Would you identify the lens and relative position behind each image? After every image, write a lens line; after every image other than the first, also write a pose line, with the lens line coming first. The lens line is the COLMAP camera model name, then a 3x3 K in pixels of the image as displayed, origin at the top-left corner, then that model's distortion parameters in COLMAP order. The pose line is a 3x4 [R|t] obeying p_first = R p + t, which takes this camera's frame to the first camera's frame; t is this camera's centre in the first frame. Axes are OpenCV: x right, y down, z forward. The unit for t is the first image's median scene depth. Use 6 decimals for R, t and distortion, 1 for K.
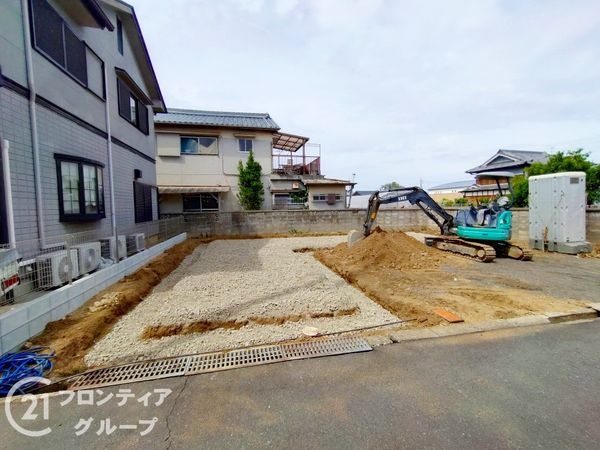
lens RADIAL K [[268.6, 0, 302.5], [0, 268.6, 222.5], [0, 0, 1]] dist [0.000242, 0.000575]
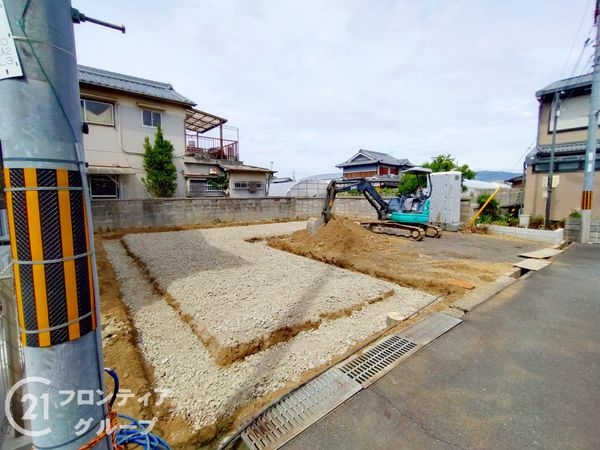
lens RADIAL K [[267.5, 0, 295.6], [0, 267.5, 220.2], [0, 0, 1]] dist [-0.001235, -0.000095]
pose [[0.905810, -0.027077, 0.422819, -0.274735], [0.012359, 0.999220, 0.037513, -0.001001], [-0.423505, -0.028754, 0.905437, 0.093385]]
